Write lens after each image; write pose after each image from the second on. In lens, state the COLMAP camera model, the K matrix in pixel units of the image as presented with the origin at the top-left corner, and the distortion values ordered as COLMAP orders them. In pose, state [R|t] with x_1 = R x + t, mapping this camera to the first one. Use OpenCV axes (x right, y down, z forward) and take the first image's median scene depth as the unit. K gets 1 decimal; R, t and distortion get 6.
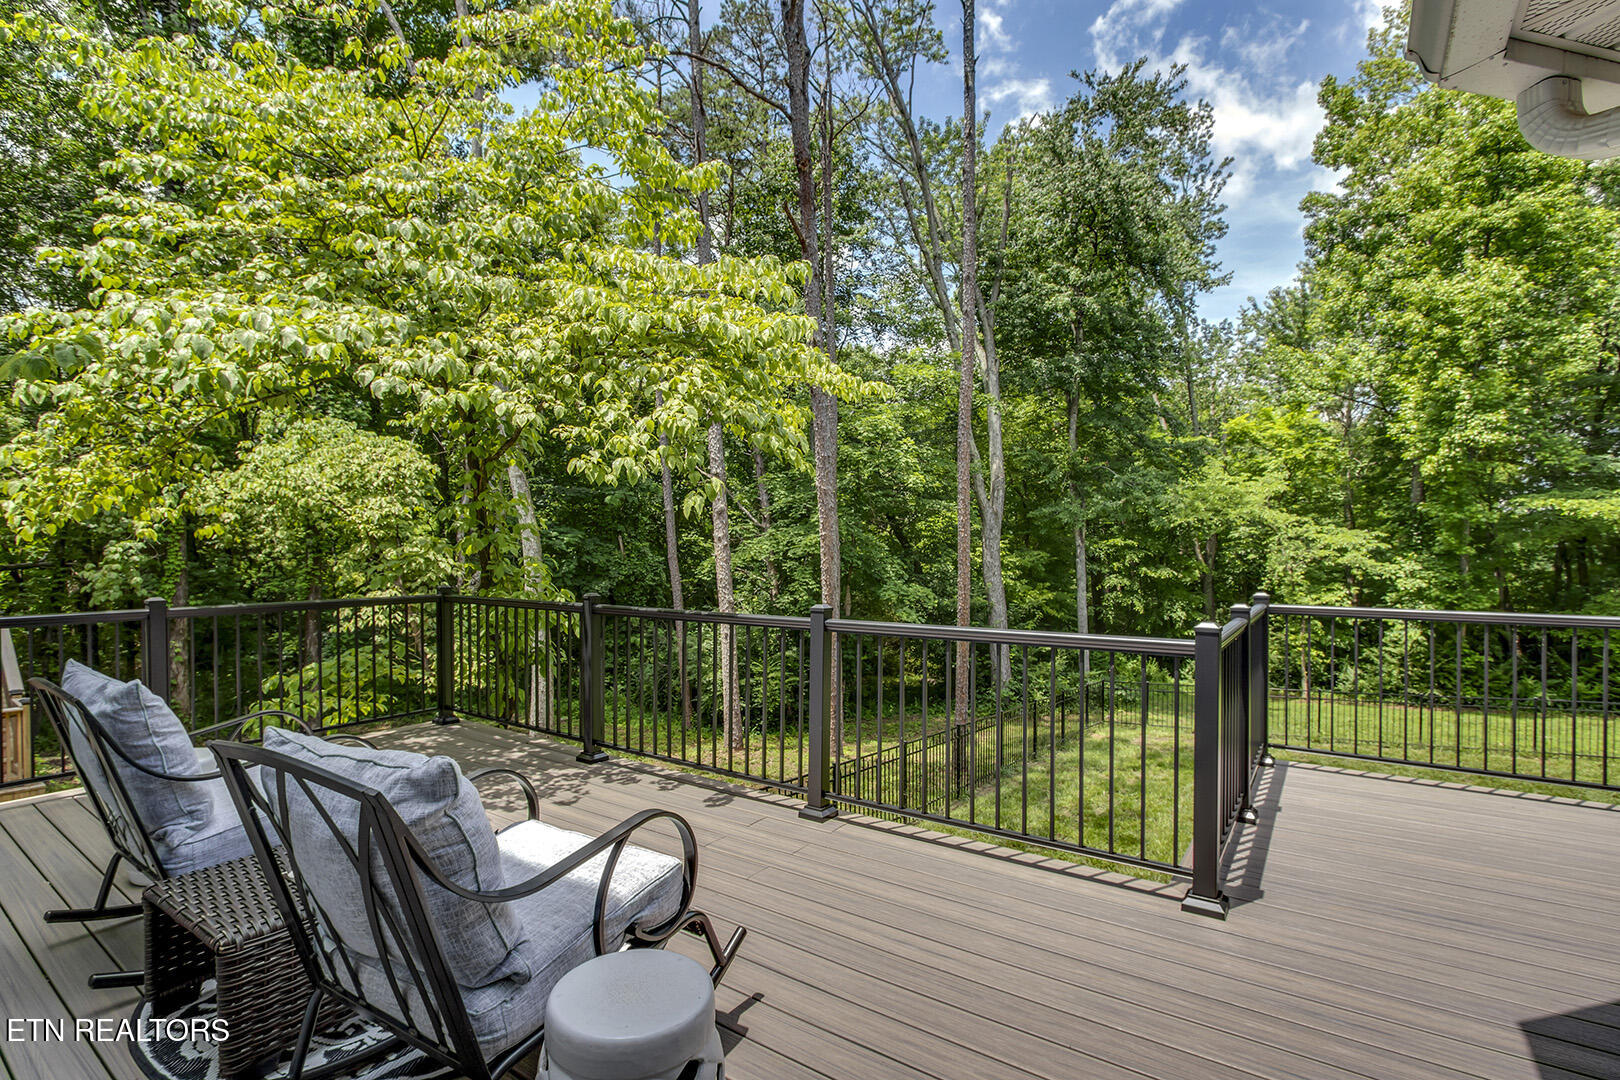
lens RADIAL K [[759.8, 0, 807.7], [0, 759.8, 555.9], [0, 0, 1]] dist [-0.021629, 0.001755]
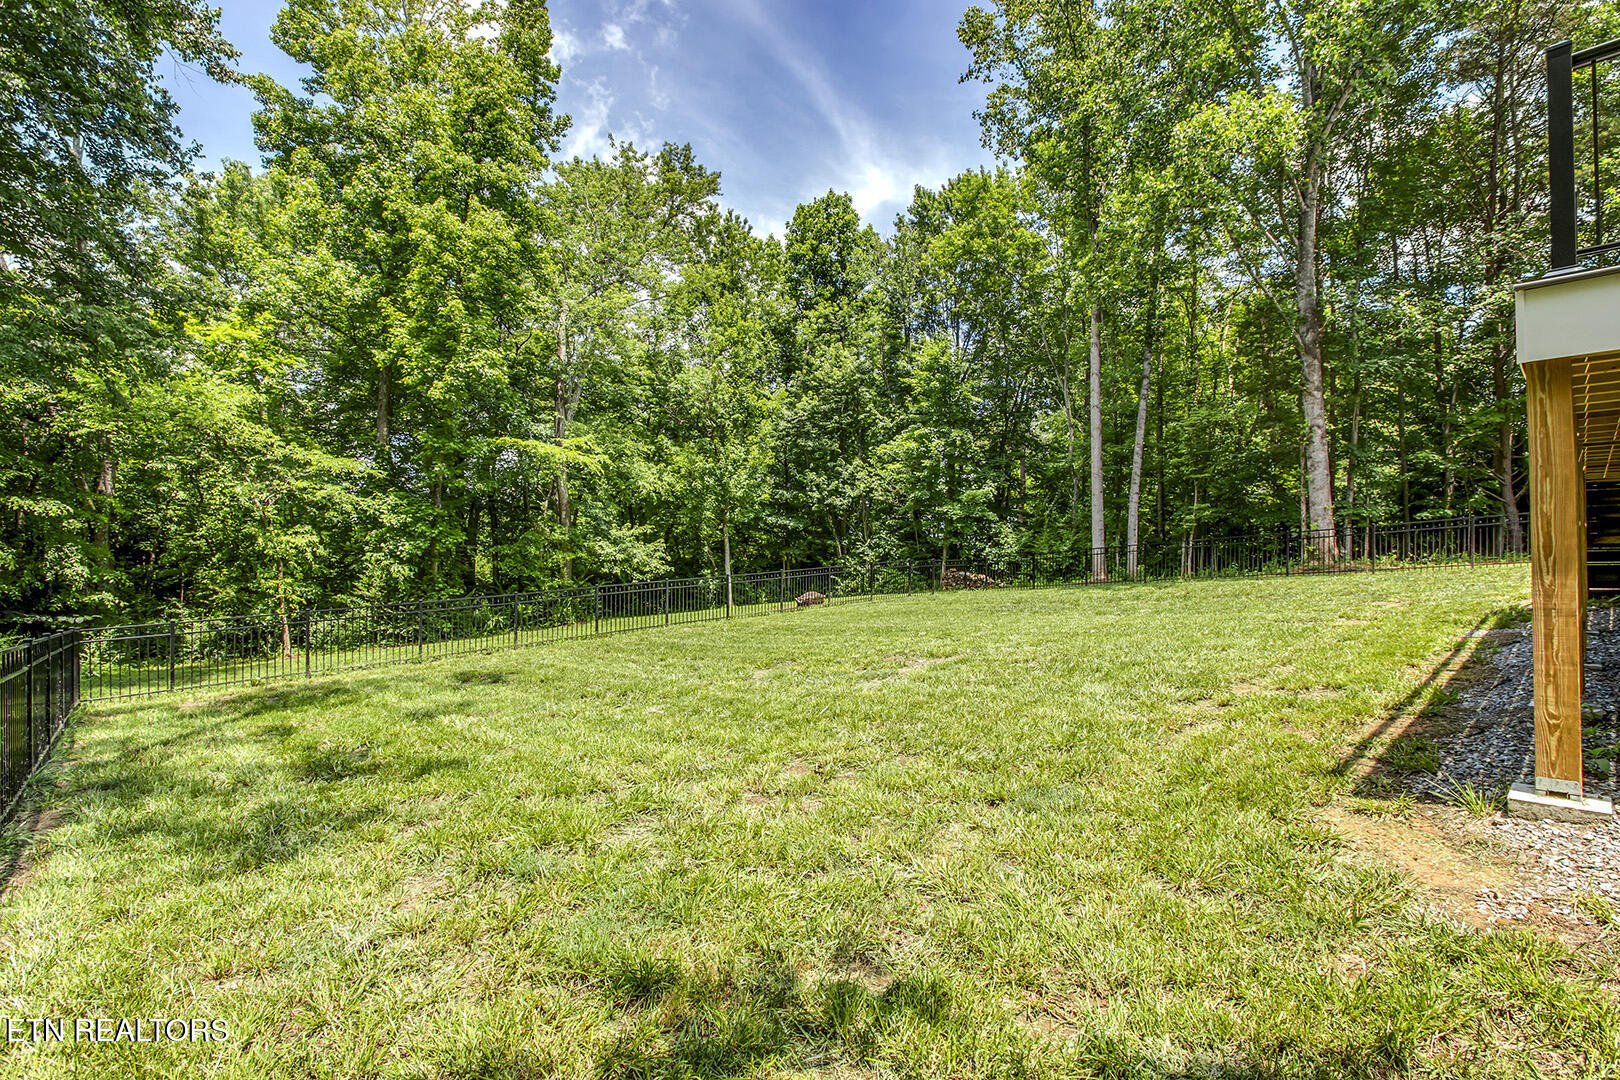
lens RADIAL K [[759.8, 0, 807.1], [0, 759.8, 546.1], [0, 0, 1]] dist [-0.021629, 0.001755]
pose [[0.199290, 0.014789, 0.979829, -0.038552], [0.009568, 0.999809, -0.017037, 0.092451], [-0.979894, 0.012770, 0.199111, 0.285886]]
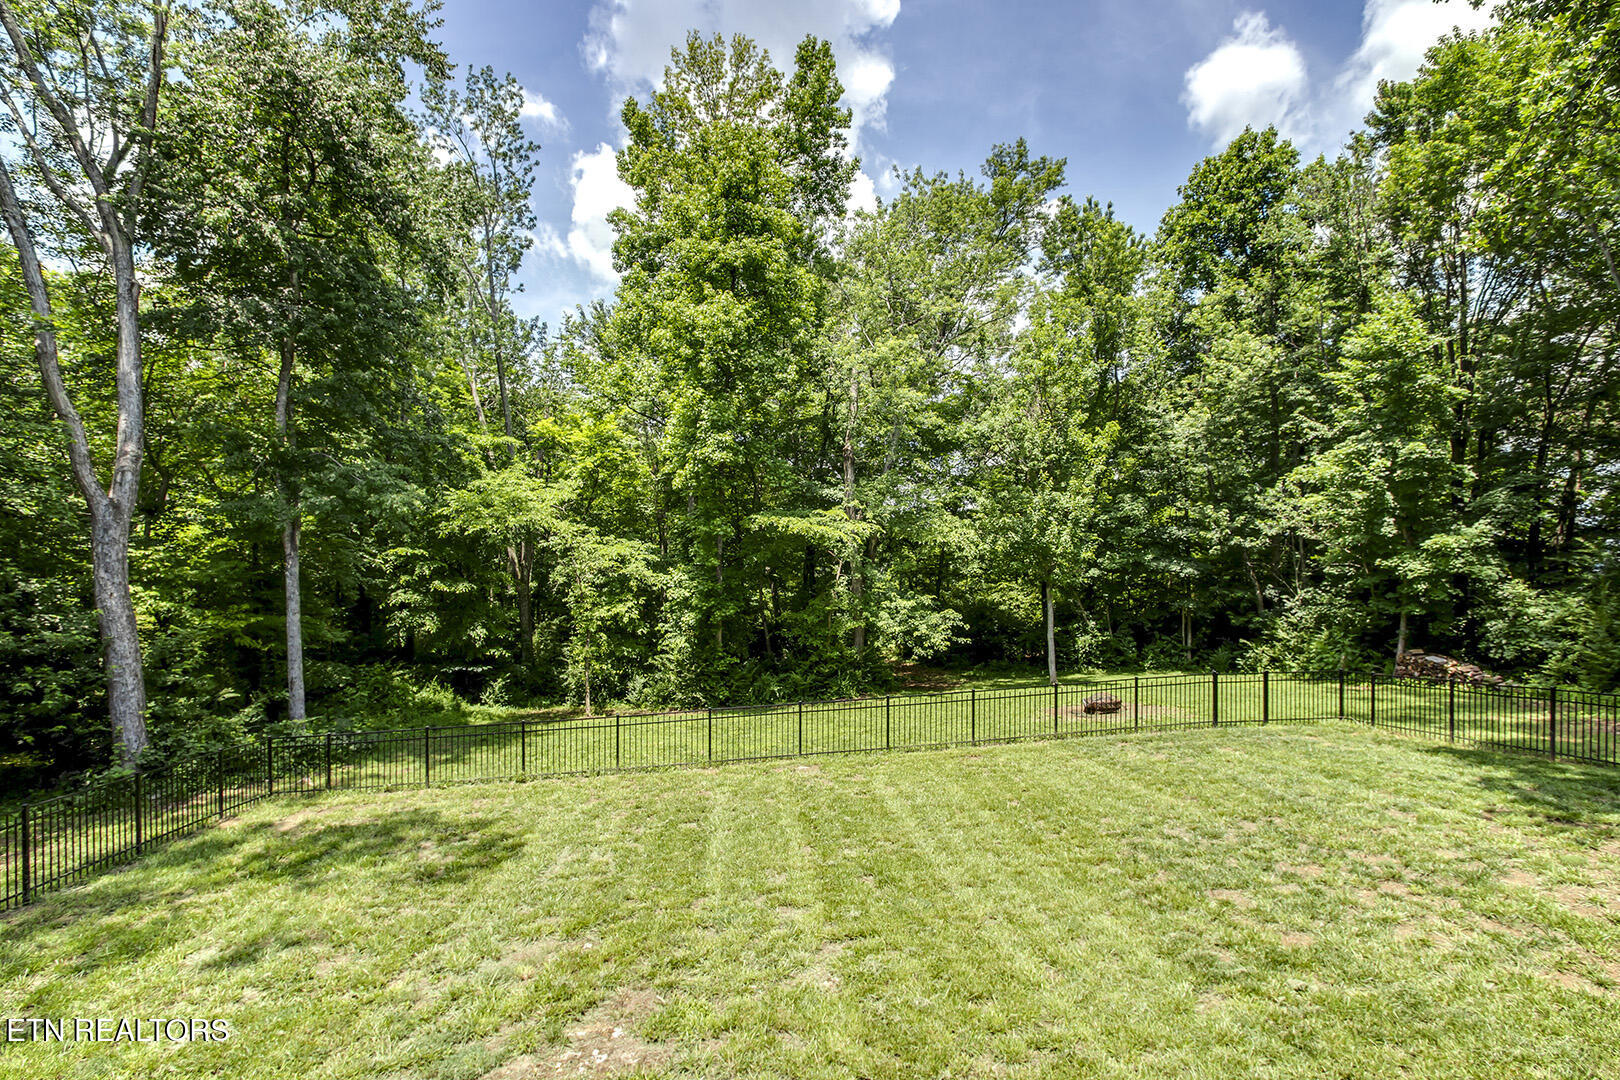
lens RADIAL K [[759.8, 0, 806.4], [0, 759.8, 553.3], [0, 0, 1]] dist [-0.021629, 0.001755]
pose [[0.752395, 0.005027, 0.658693, 0.240480], [0.004344, 0.999911, -0.012593, -0.004393], [-0.658698, 0.012336, 0.752306, 0.086404]]
